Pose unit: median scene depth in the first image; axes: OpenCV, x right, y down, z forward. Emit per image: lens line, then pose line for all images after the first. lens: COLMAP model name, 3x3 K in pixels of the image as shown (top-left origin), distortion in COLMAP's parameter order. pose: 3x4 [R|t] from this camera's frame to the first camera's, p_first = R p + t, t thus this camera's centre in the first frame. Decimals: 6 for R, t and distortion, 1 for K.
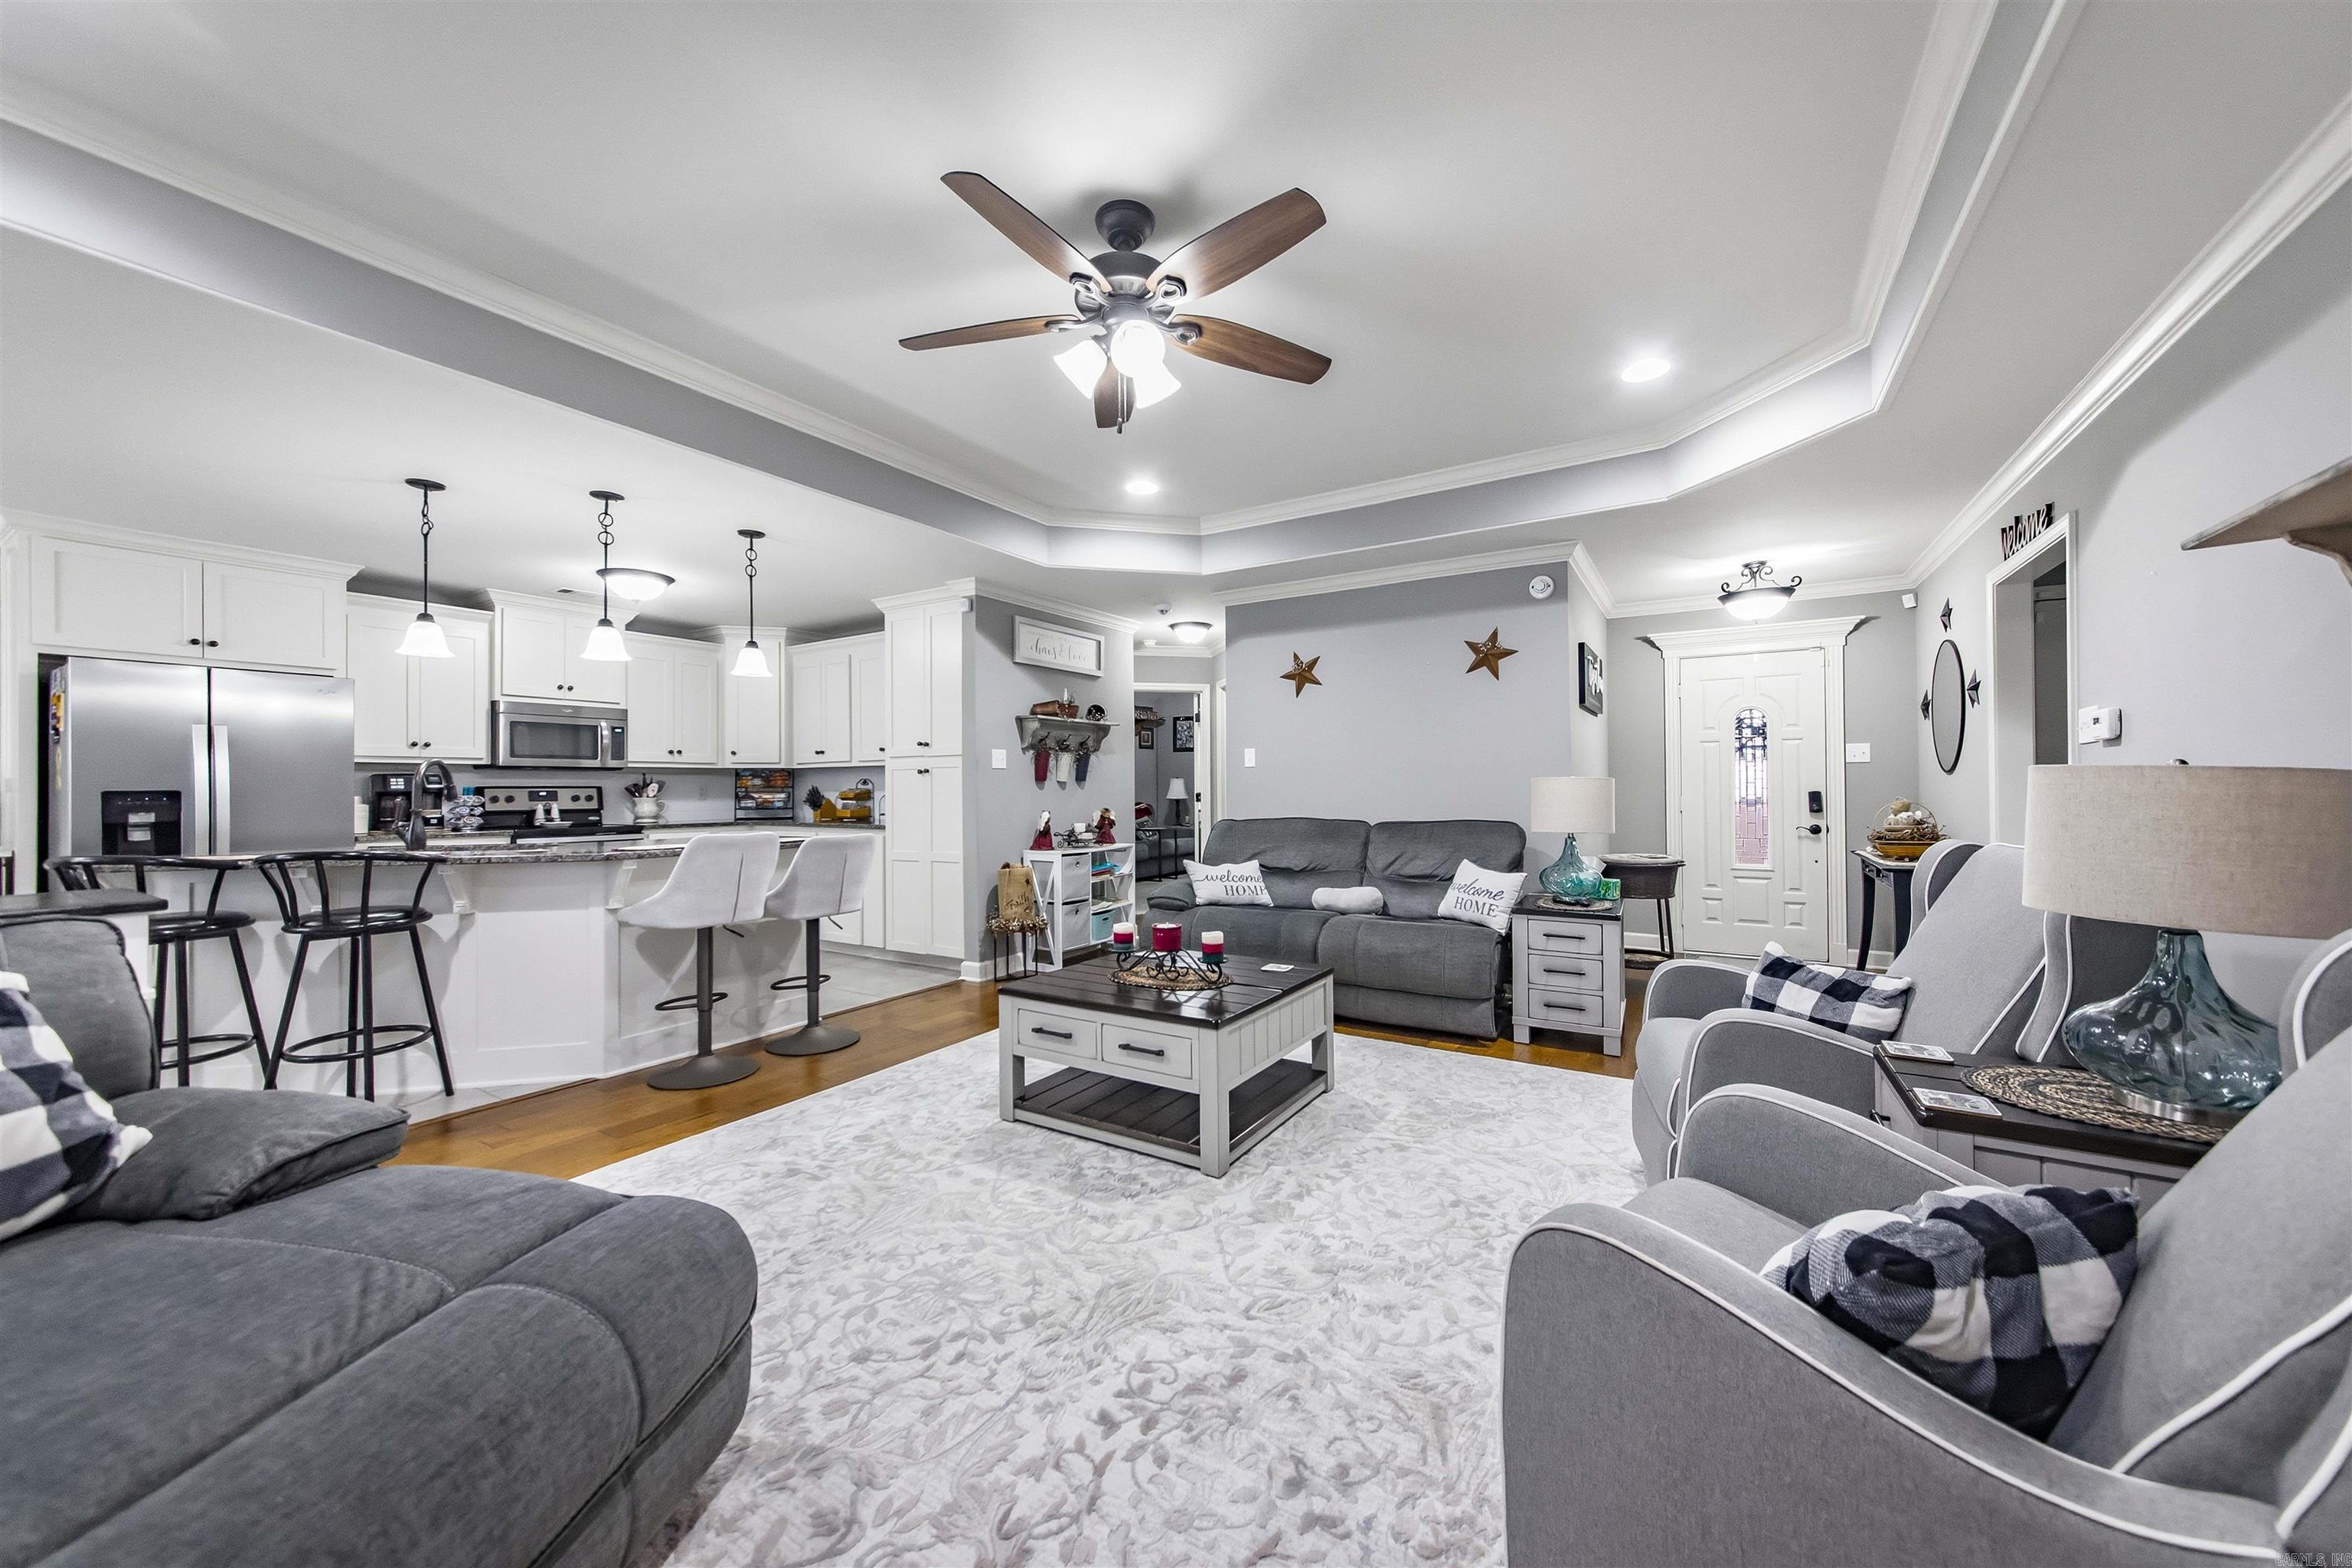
lens RADIAL K [[867.4, 0, 1165.7], [0, 867.4, 787.1], [0, 0, 1]] dist [0.001240, 0.000767]
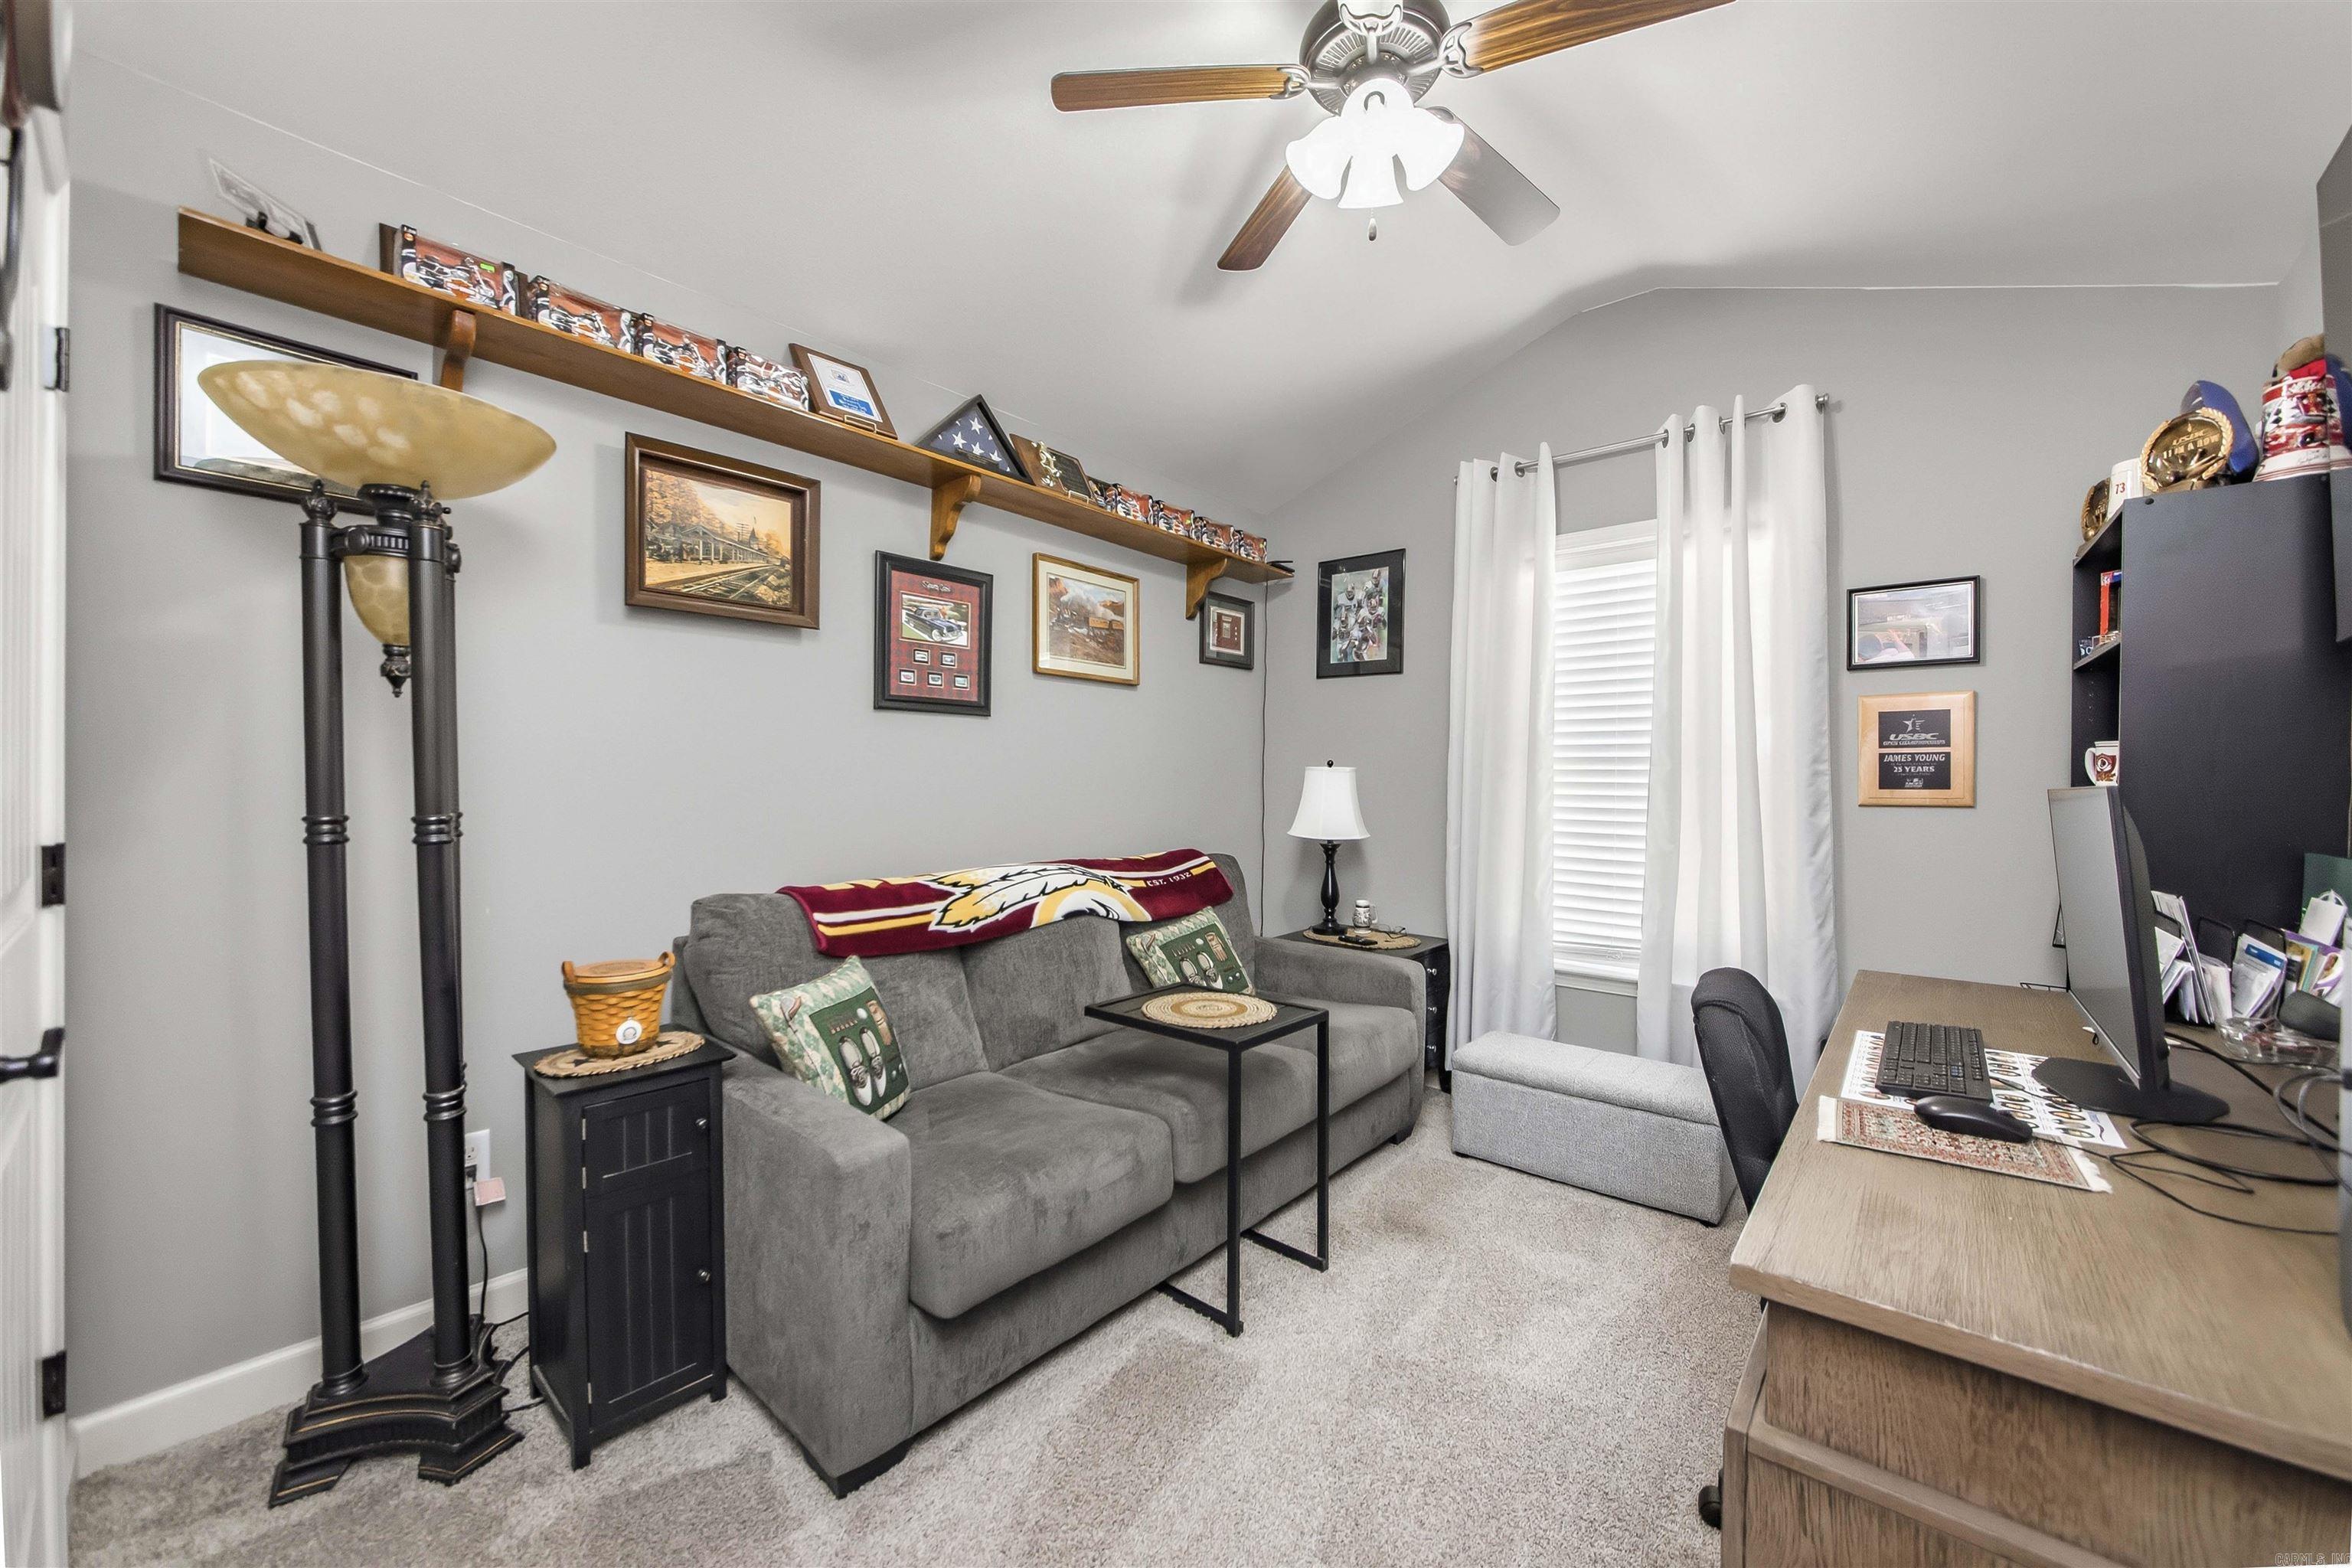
lens RADIAL K [[867.4, 0, 1179.1], [0, 867.4, 786.7], [0, 0, 1]] dist [0.001240, 0.000767]
pose [[0.987871, 0.014967, -0.154551, 0.008191], [-0.013140, 0.999831, 0.012833, -0.005895], [0.154717, -0.010647, 0.987901, 0.697199]]
